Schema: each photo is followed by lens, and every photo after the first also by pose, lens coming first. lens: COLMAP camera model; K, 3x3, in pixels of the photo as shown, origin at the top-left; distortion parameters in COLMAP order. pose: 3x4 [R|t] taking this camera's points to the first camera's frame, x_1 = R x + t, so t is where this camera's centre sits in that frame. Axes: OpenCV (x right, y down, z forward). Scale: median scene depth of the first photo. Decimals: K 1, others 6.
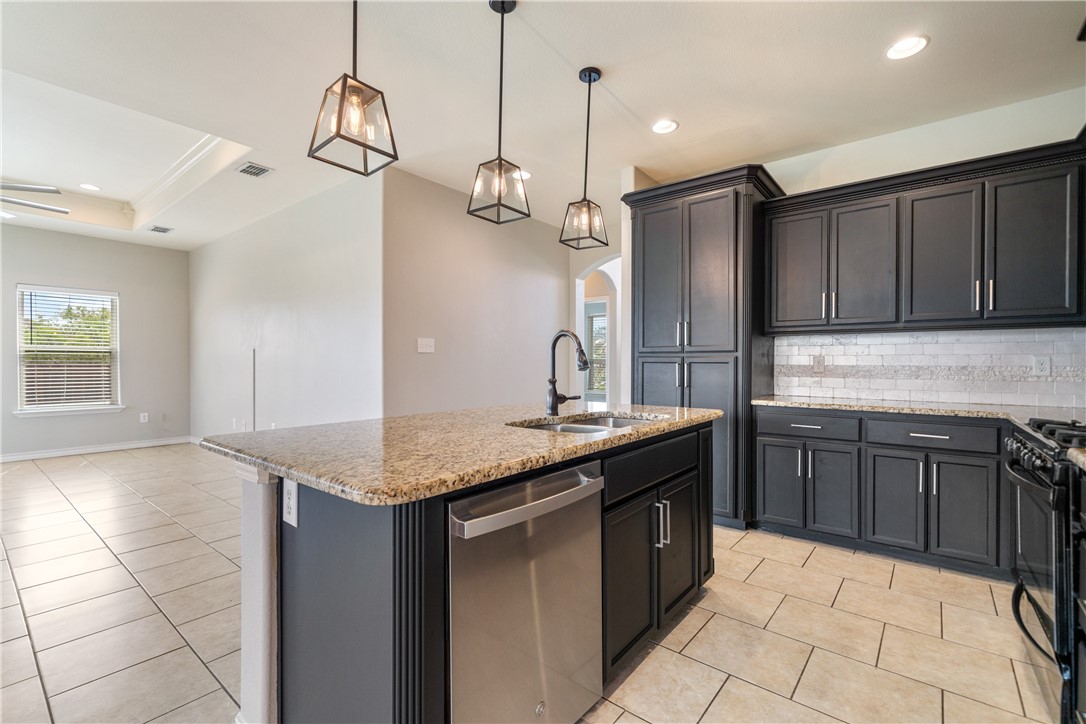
lens RADIAL K [[477.0, 0, 545.0], [0, 477.0, 364.9], [0, 0, 1]] dist [0.000179, -0.000714]
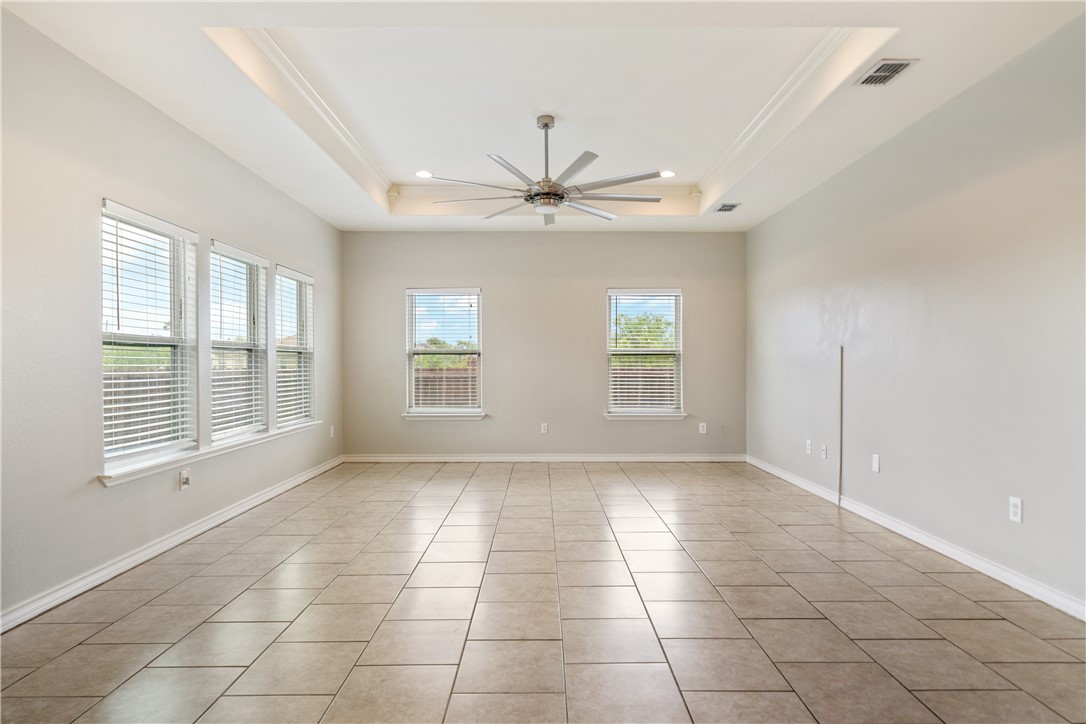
lens RADIAL K [[603.9, 0, 545.3], [0, 603.9, 373.1], [0, 0, 1]] dist [-0.012247, 0.000723]
pose [[0.629924, 0.009179, -0.776603, -0.357818], [-0.004111, 0.999956, 0.008484, 0.001100], [0.776646, -0.002151, 0.629933, 0.157578]]
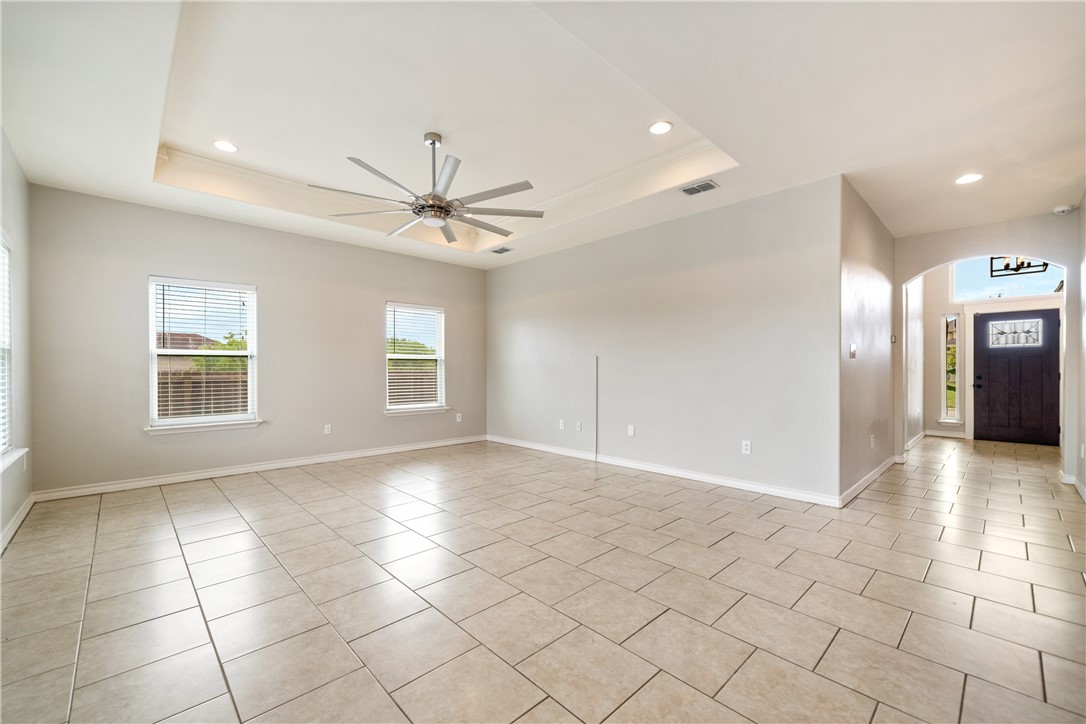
lens RADIAL K [[438.6, 0, 544.7], [0, 438.6, 373.4], [0, 0, 1]] dist [-0.000580, -0.000901]
pose [[0.991371, -0.000235, -0.131085, -1.138260], [0.000814, 0.999990, 0.004364, 0.002137], [0.131083, -0.004433, 0.991361, -0.024356]]
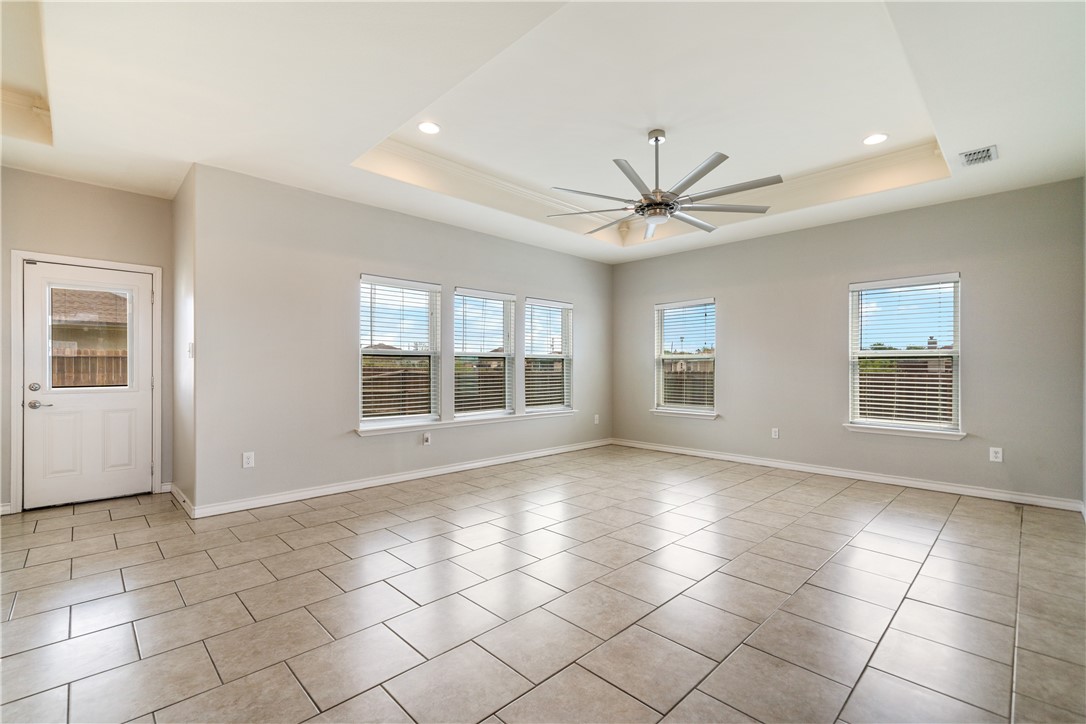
lens RADIAL K [[477.0, 0, 543.2], [0, 477.0, 370.1], [0, 0, 1]] dist [0.000179, -0.000714]
pose [[-0.118201, 0.002861, -0.992986, -0.249275], [-0.010880, 0.999932, 0.004176, -0.005480], [0.992930, 0.011297, -0.118162, 1.029008]]
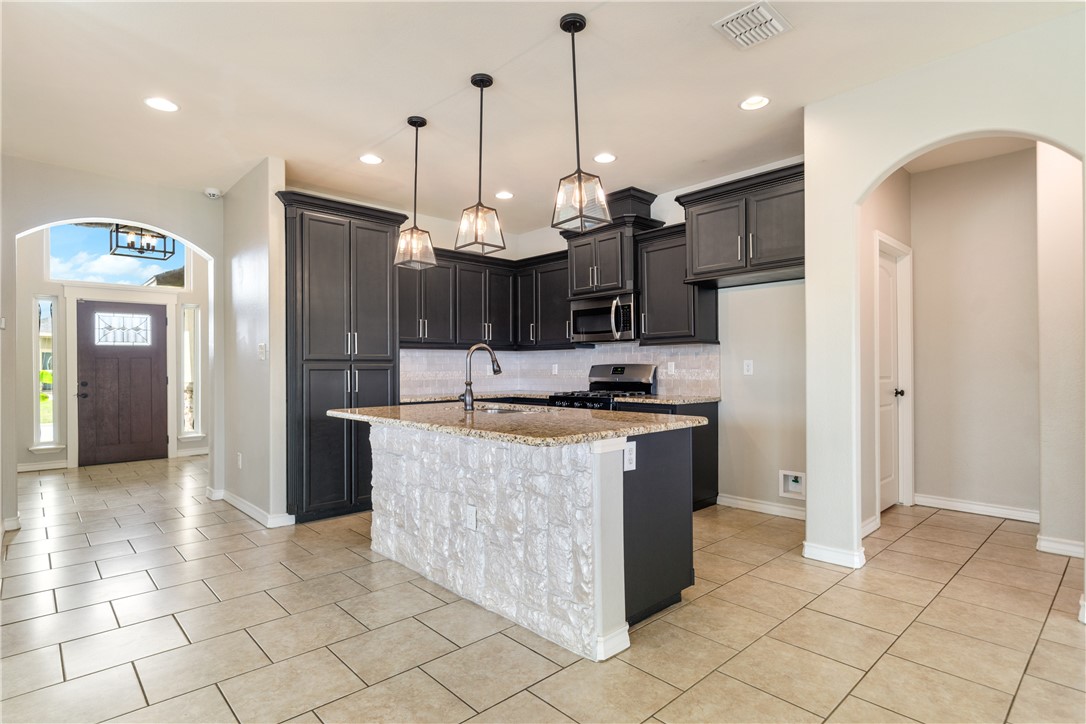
lens RADIAL K [[555.6, 0, 541.2], [0, 555.6, 364.1], [0, 0, 1]] dist [0.000056, 0.002460]
pose [[0.149234, 0.004315, 0.988792, -1.094654], [0.014194, 0.999878, -0.006505, -0.005027], [-0.988700, 0.015005, 0.149155, 0.461931]]
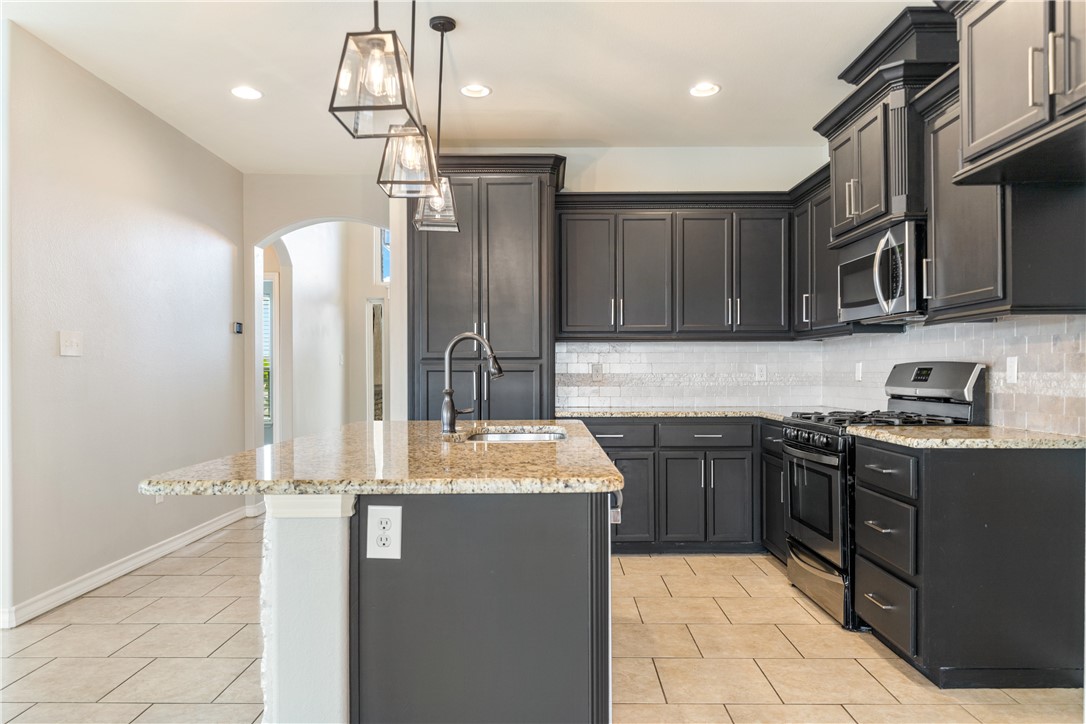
lens RADIAL K [[730.7, 0, 546.2], [0, 730.7, 377.1], [0, 0, 1]] dist [0.002088, -0.004279]
pose [[0.781428, -0.007718, 0.623948, -0.510518], [0.008325, 0.999963, 0.001943, 0.004984], [-0.623940, 0.003676, 0.781464, -0.090361]]
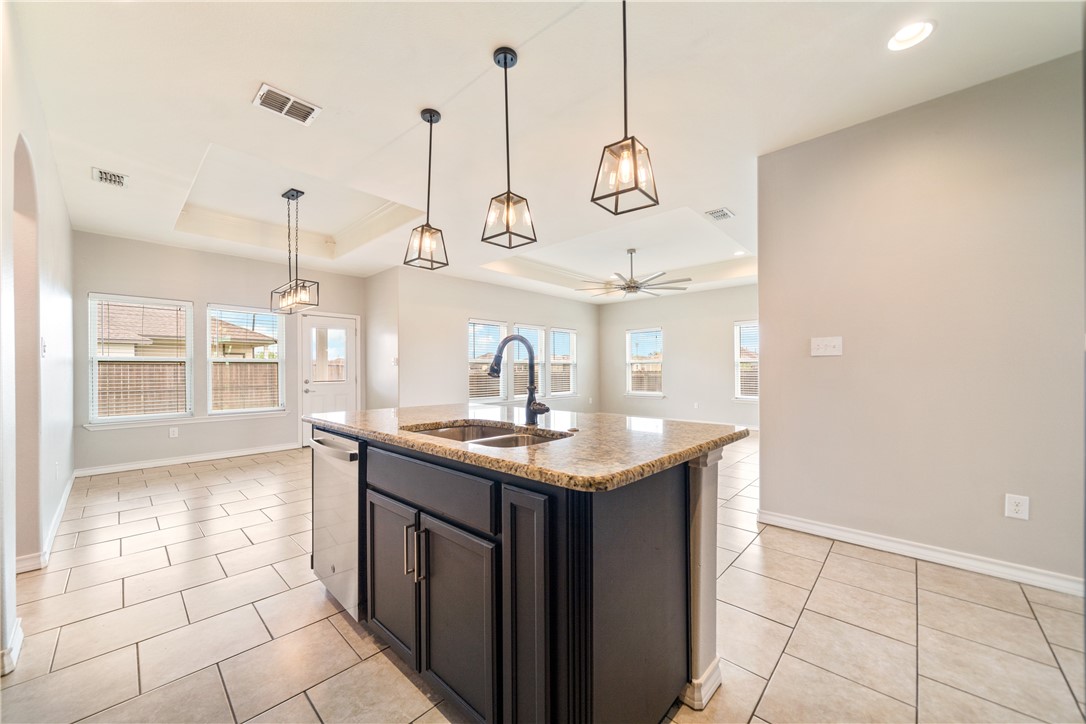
lens RADIAL K [[398.9, 0, 540.3], [0, 398.9, 368.5], [0, 0, 1]] dist [0.000527, -0.000038]
pose [[-0.073964, -0.003122, -0.997256, 0.635816], [-0.001765, 0.999994, -0.002999, -0.003163], [0.997259, 0.001538, -0.073969, 0.839096]]
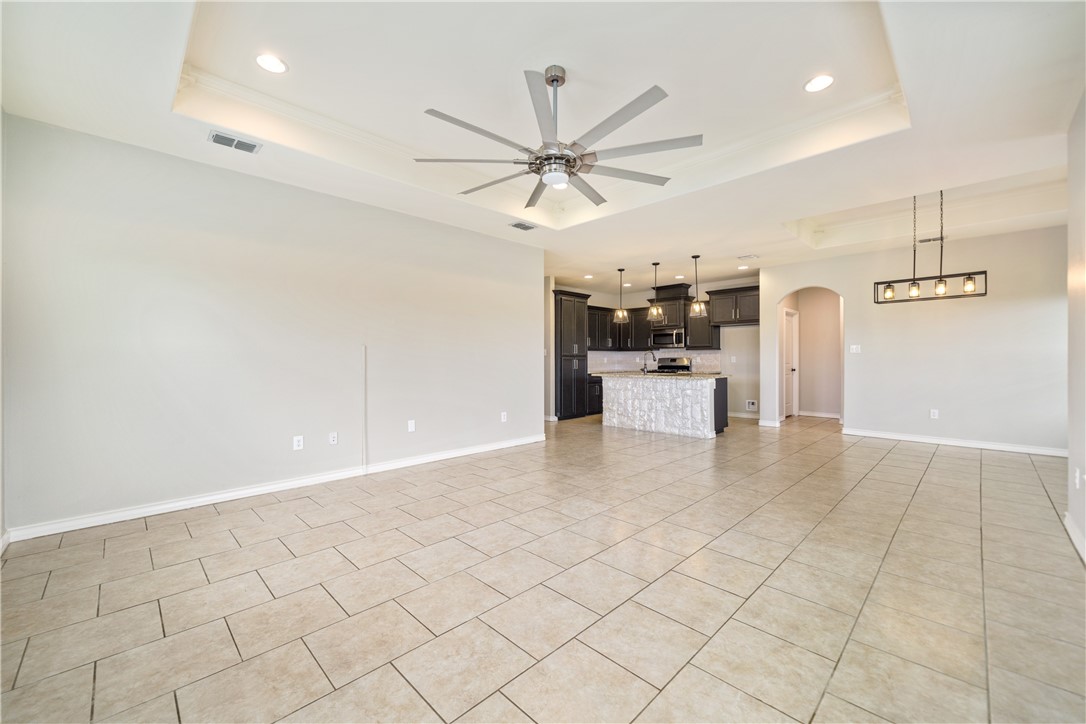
lens RADIAL K [[438.6, 0, 536.3], [0, 438.6, 358.6], [0, 0, 1]] dist [-0.000580, -0.000901]
pose [[0.118522, 0.000665, 0.992951, -2.642703], [0.008622, 0.999961, -0.001699, -0.009508], [-0.992914, 0.008763, 0.118511, 1.115330]]
